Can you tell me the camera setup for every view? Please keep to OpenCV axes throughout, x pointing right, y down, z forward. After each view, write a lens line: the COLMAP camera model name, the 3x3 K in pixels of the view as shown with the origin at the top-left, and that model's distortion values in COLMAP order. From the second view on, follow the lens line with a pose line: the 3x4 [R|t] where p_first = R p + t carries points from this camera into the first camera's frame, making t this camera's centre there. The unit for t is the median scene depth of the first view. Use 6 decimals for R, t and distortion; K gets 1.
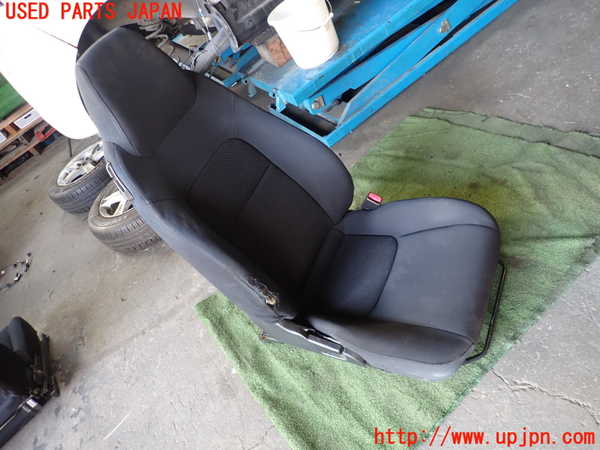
lens RADIAL K [[447.7, 0, 300.0], [0, 447.7, 225.0], [0, 0, 1]] dist [-0.005741, -0.003415]
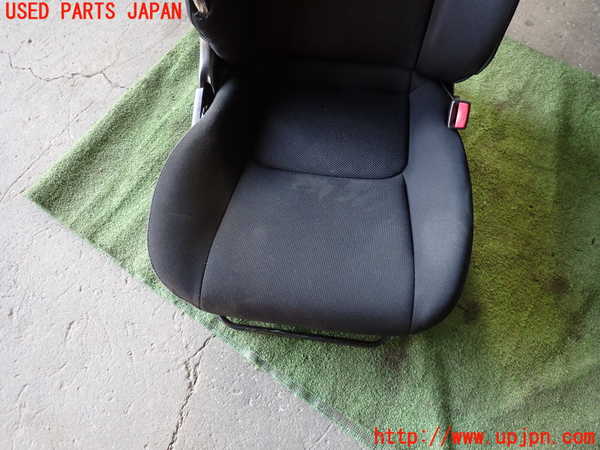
lens RADIAL K [[443.4, 0, 300.0], [0, 443.4, 225.0], [0, 0, 1]] dist [0.000719, 0.002506]
pose [[0.311525, 0.947754, 0.068666, 0.162019], [-0.747100, 0.199634, 0.634025, -0.194504], [0.587192, -0.248815, 0.770258, 0.363937]]
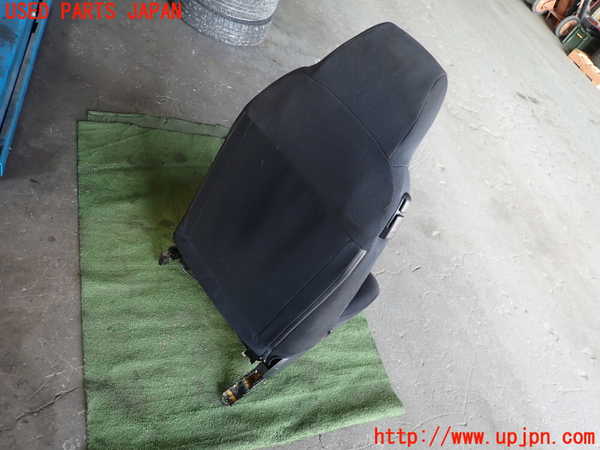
lens RADIAL K [[447.7, 0, 300.0], [0, 447.7, 225.0], [0, 0, 1]] dist [-0.005741, -0.003415]
pose [[0.069704, -0.286267, 0.955611, -0.679047], [0.228228, 0.937110, 0.264077, -0.217119], [-0.971109, 0.199690, 0.130654, 0.608088]]
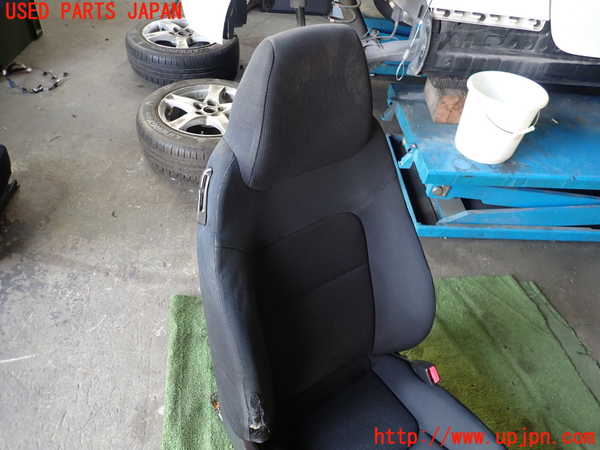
lens RADIAL K [[443.4, 0, 300.0], [0, 443.4, 225.0], [0, 0, 1]] dist [0.000719, 0.002506]
pose [[0.753982, 0.654808, 0.052329, -0.190234], [-0.656753, 0.749765, 0.080793, -0.139099], [0.013670, -0.095284, 0.995356, 0.194562]]
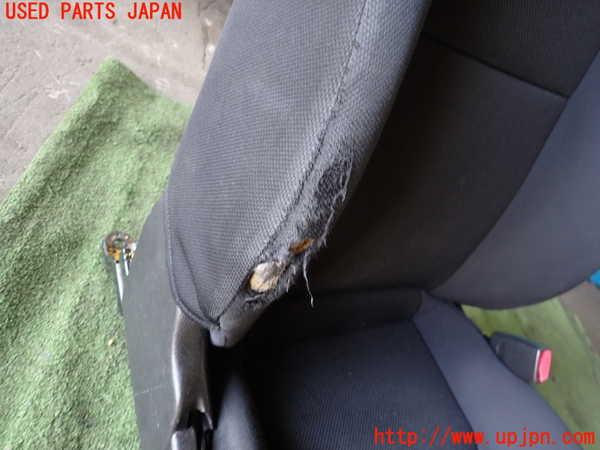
lens RADIAL K [[447.7, 0, 300.0], [0, 447.7, 225.0], [0, 0, 1]] dist [-0.005741, -0.003415]
pose [[0.370259, 0.916025, 0.154293, -0.085714], [-0.919260, 0.385218, -0.081043, 0.112293], [-0.133673, -0.111829, 0.984696, 0.526656]]
